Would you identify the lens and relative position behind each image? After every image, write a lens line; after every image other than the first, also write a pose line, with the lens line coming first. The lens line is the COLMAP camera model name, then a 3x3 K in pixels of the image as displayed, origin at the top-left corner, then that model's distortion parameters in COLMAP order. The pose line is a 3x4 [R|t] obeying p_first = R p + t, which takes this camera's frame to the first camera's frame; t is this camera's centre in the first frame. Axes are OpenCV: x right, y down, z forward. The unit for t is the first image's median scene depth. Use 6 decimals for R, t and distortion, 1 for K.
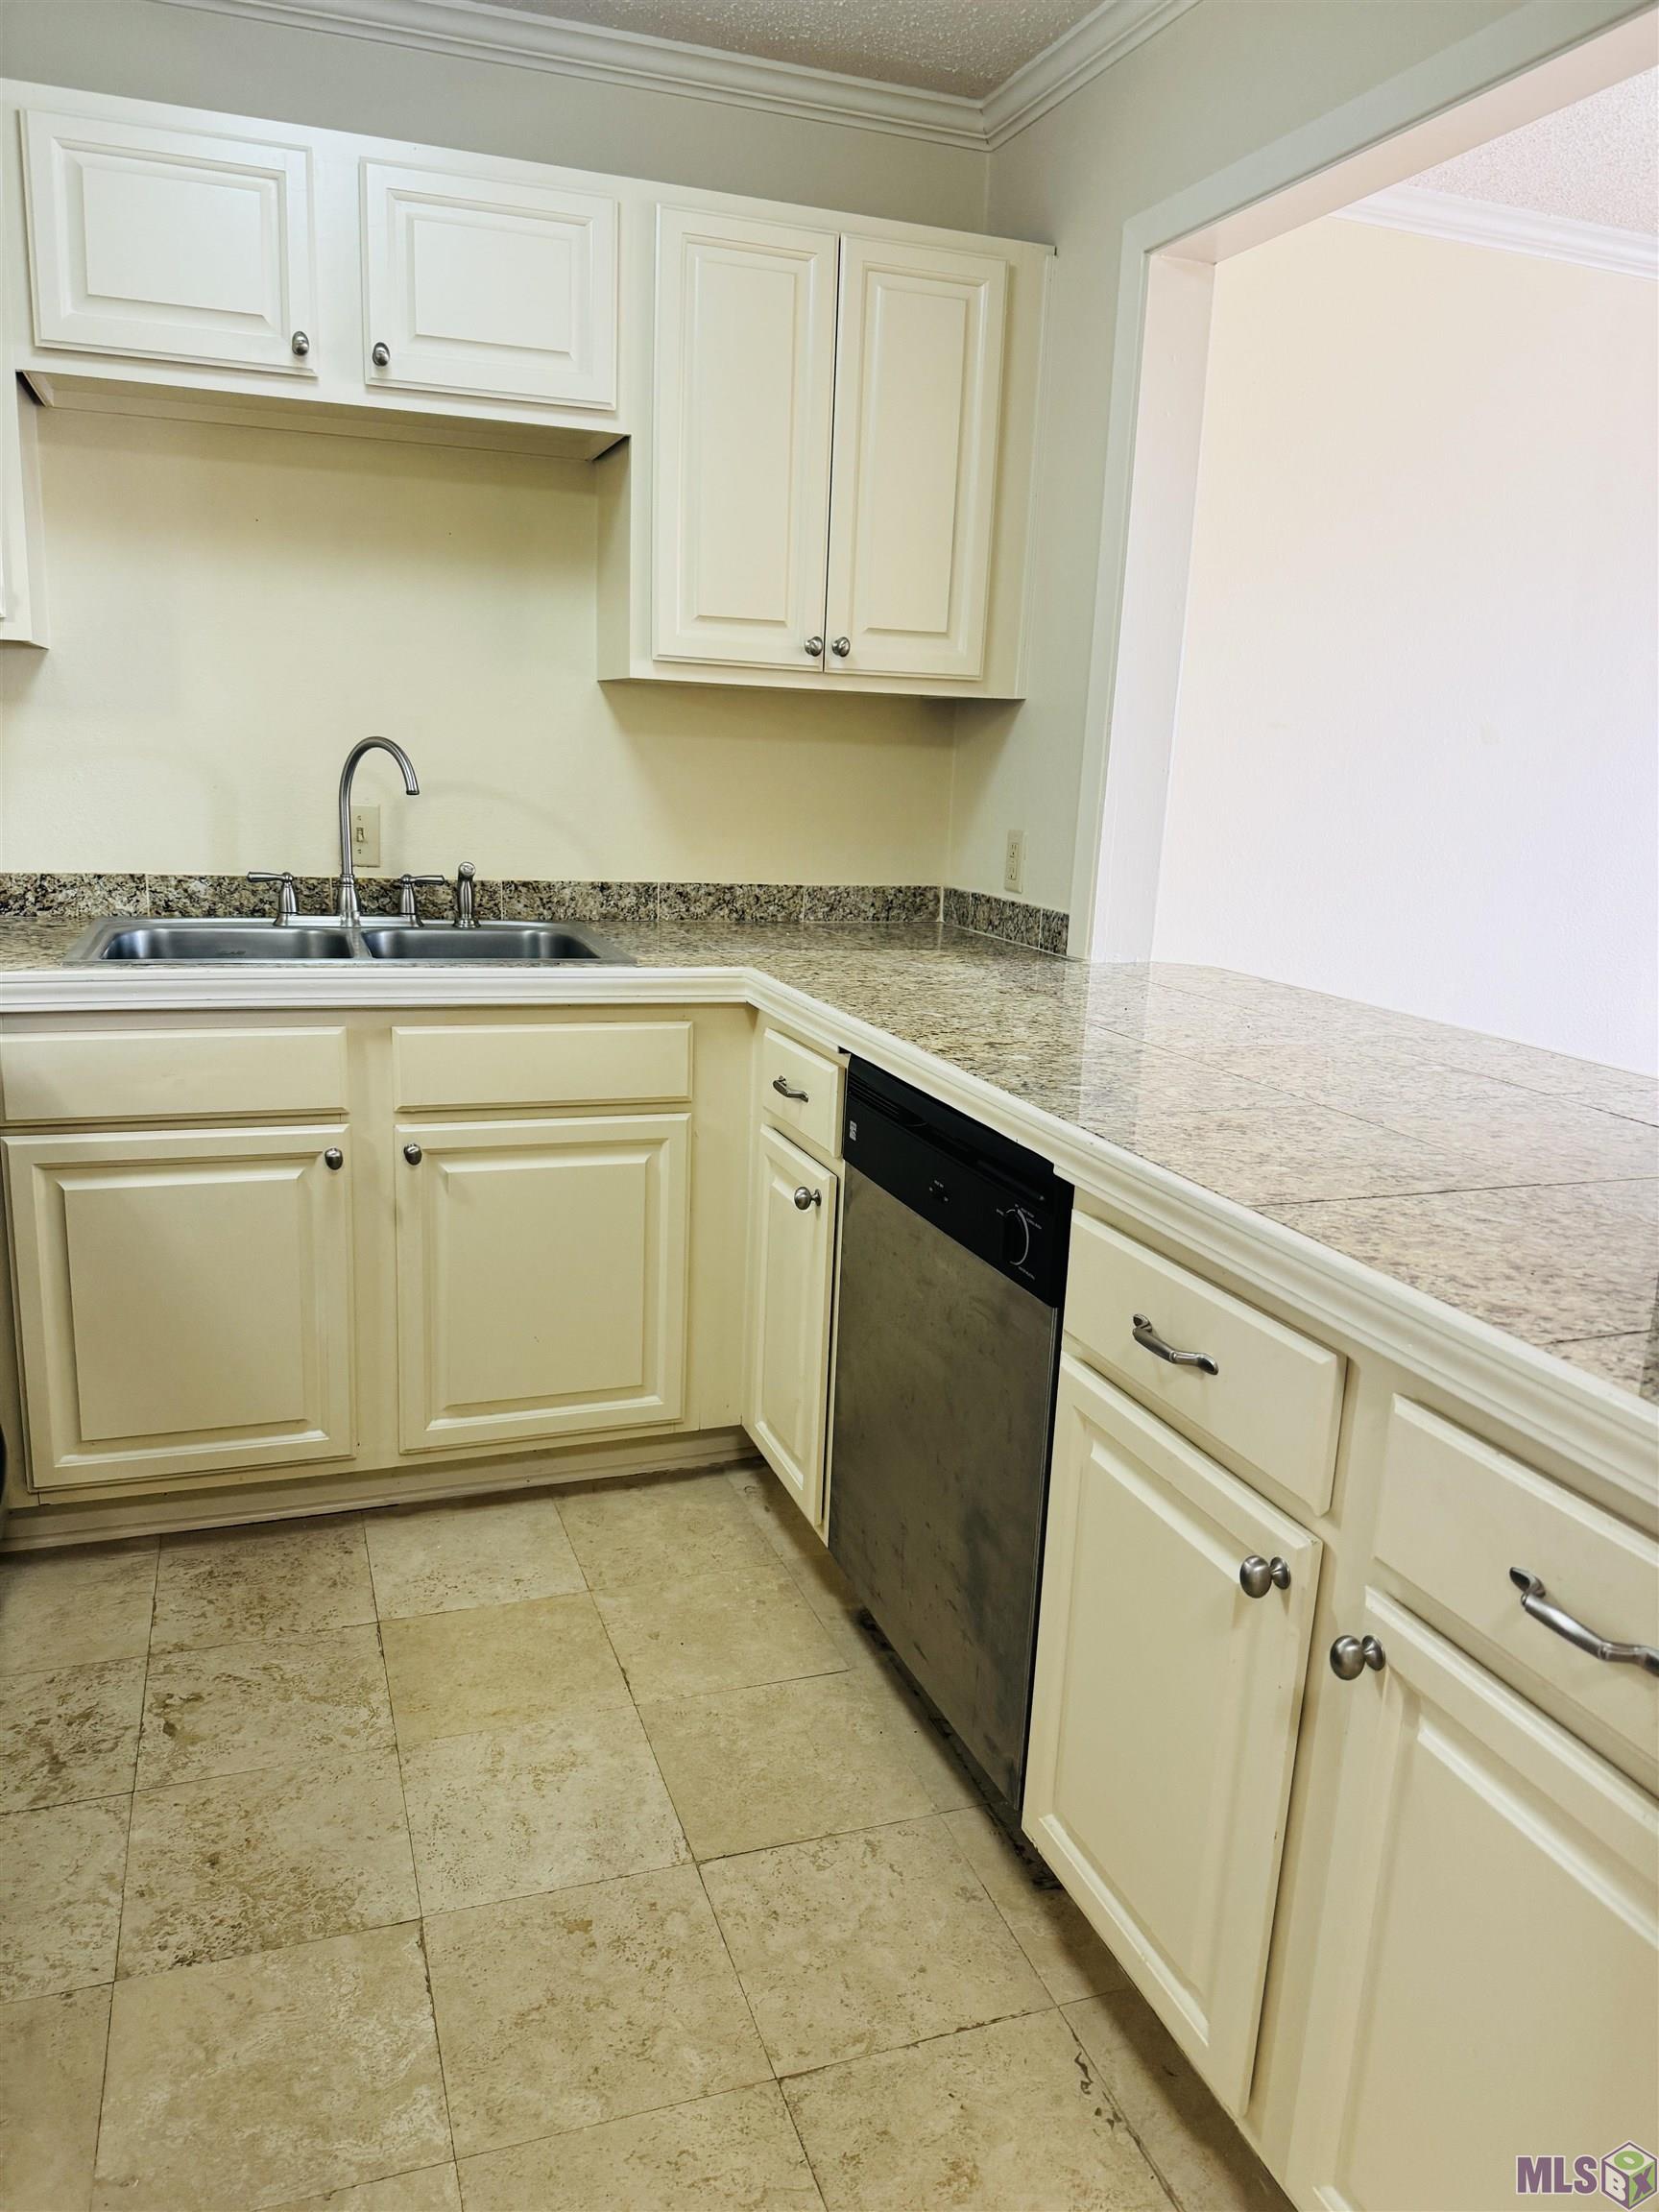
lens RADIAL K [[1568.4, 0, 828.4], [0, 1568.4, 1110.8], [0, 0, 1]] dist [-0.001451, -0.001105]
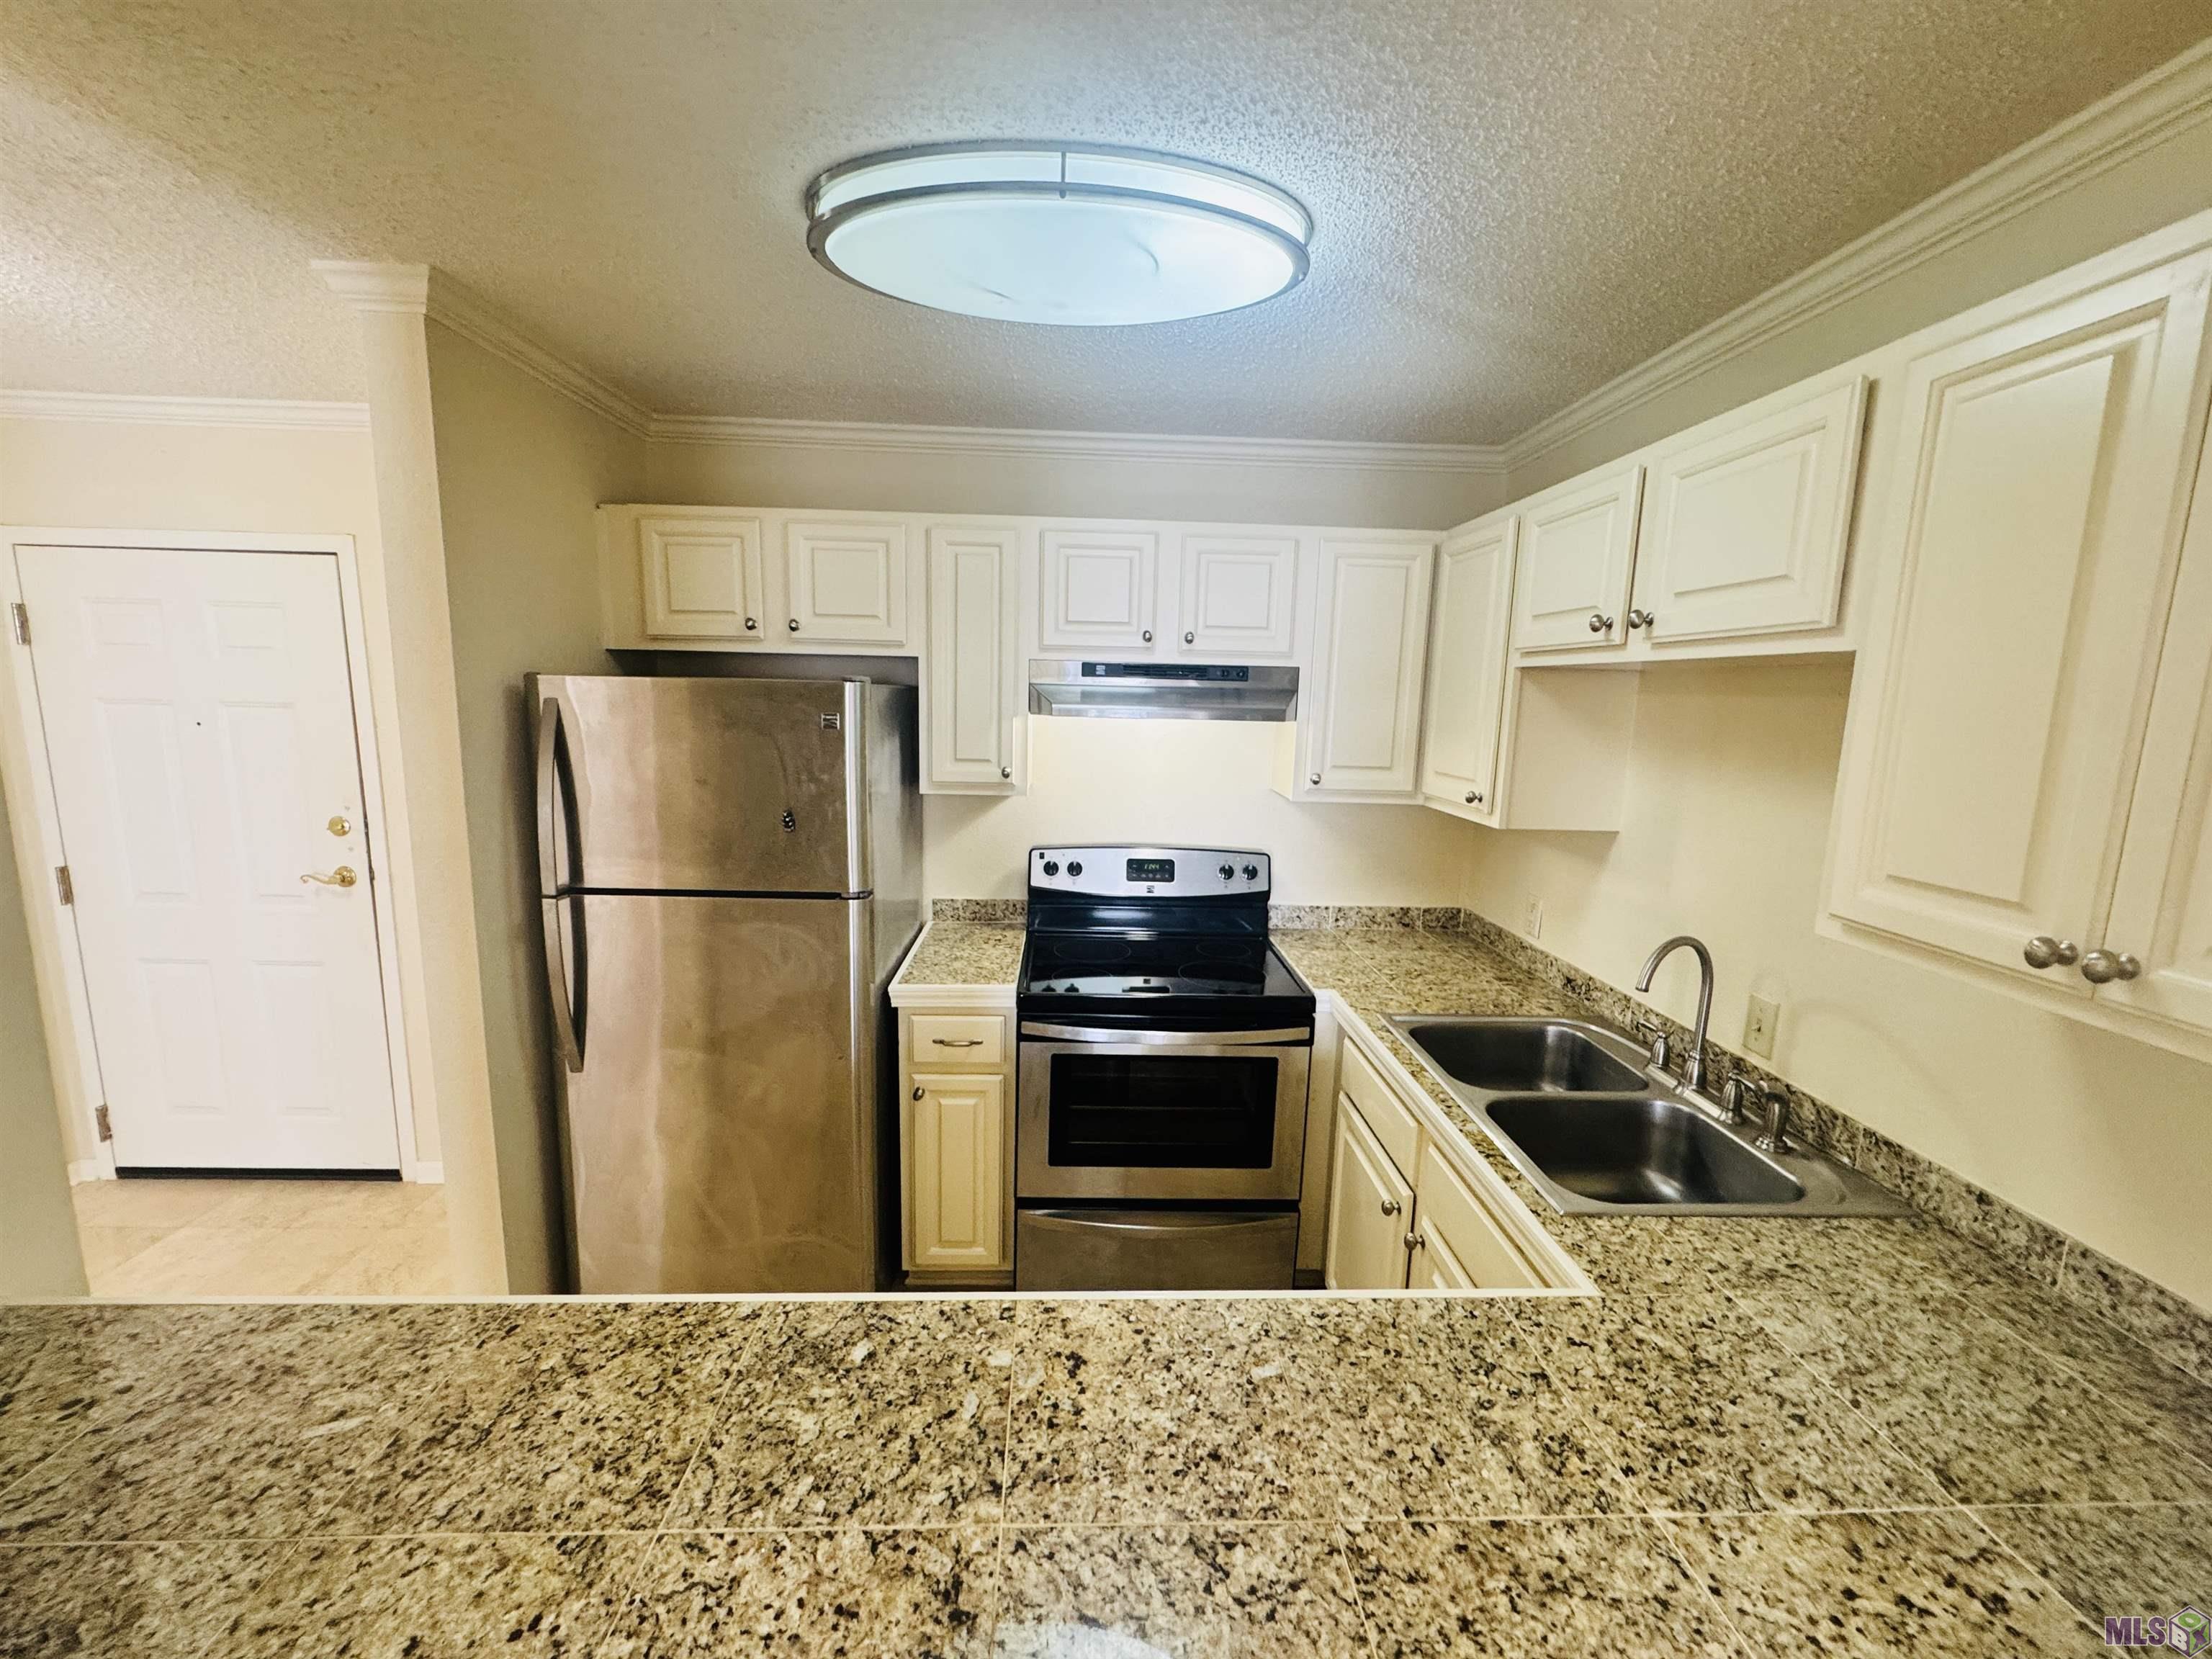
lens RADIAL K [[885.9, 0, 1107.4], [0, 885.9, 827.4], [0, 0, 1]] dist [0.000620, 0.000381]
pose [[-0.300314, 0.091280, -0.949463, 0.397297], [-0.249135, 0.953350, 0.170455, -0.304178], [0.920730, 0.287735, -0.263563, 0.741445]]
